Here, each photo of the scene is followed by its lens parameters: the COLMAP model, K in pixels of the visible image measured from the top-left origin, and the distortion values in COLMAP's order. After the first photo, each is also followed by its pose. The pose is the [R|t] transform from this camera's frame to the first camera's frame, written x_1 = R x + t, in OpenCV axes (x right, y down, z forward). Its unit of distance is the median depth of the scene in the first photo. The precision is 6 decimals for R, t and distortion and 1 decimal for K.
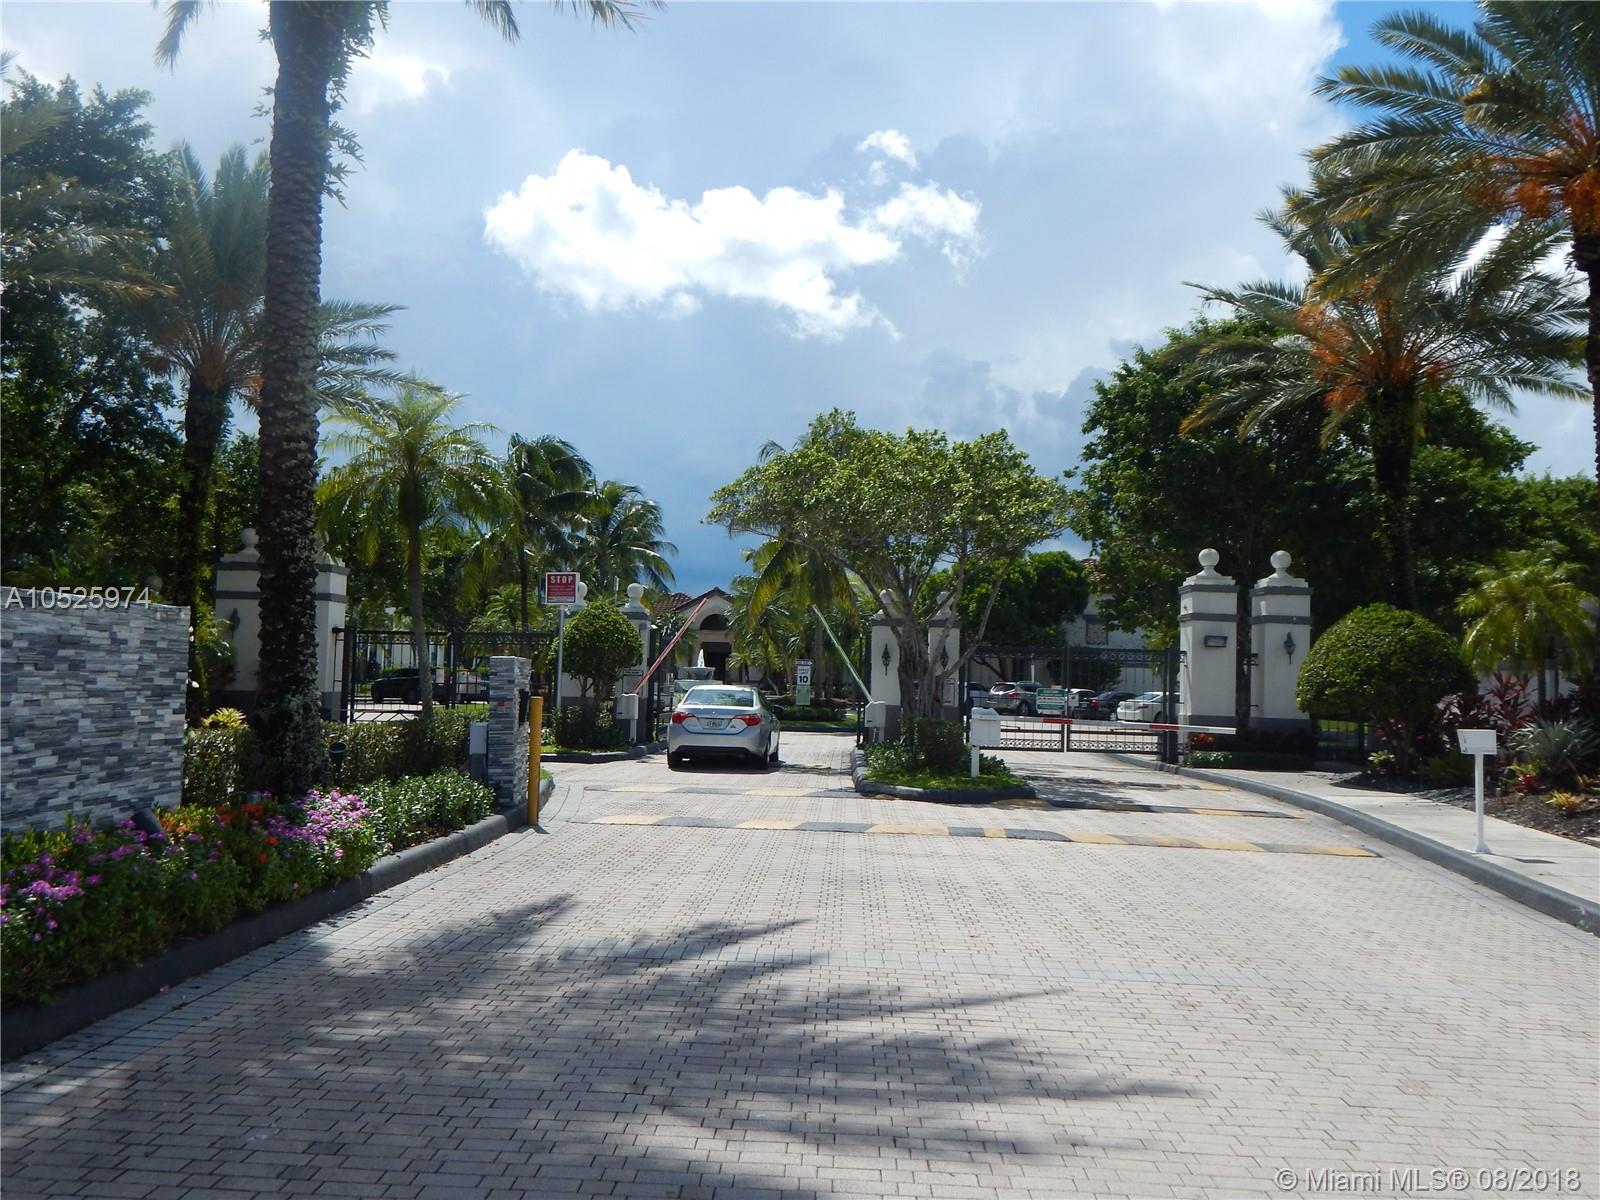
lens RADIAL K [[1321.1, 0, 800.0], [0, 1321.1, 600.0], [0, 0, 1]] dist [0.006486, -0.004341]
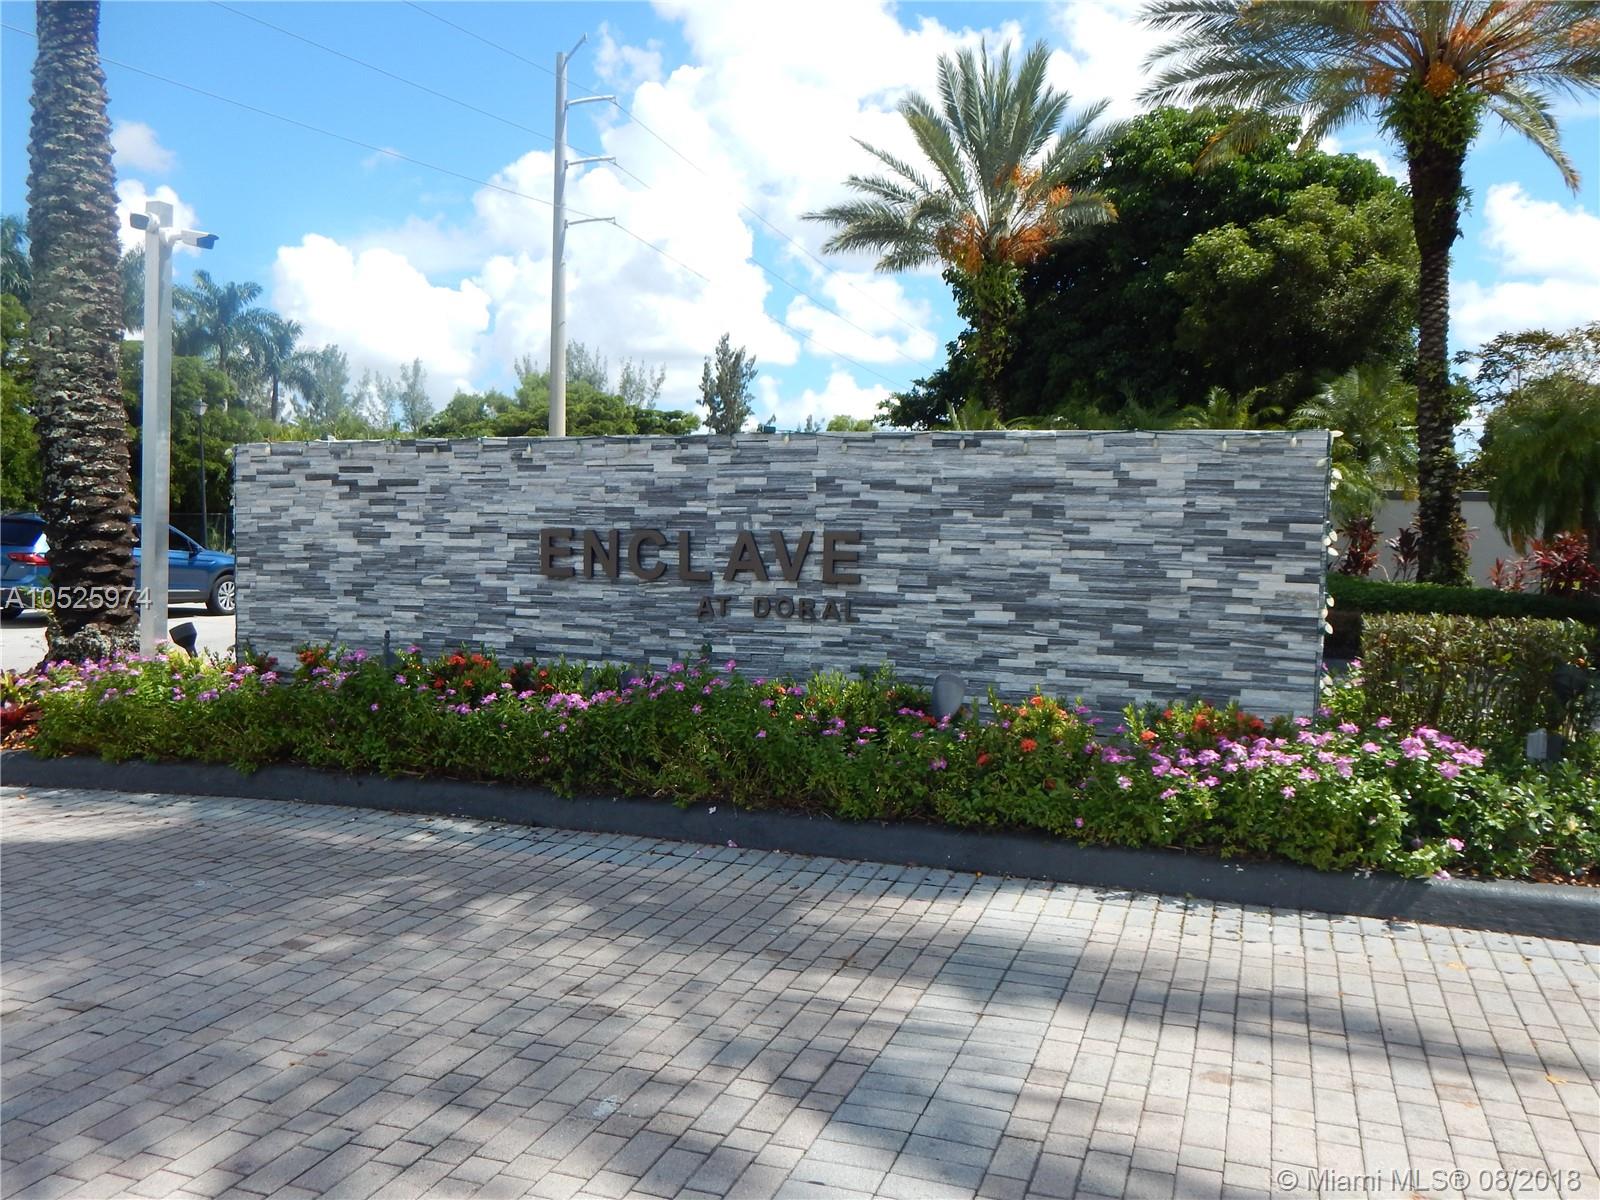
lens RADIAL K [[1321.1, 0, 800.0], [0, 1321.1, 600.0], [0, 0, 1]] dist [0.006486, -0.004341]
pose [[-0.295774, 0.033285, -0.954678, 0.343884], [0.030482, 0.999213, 0.025394, 0.083329], [0.954772, -0.021589, -0.296555, 1.143938]]
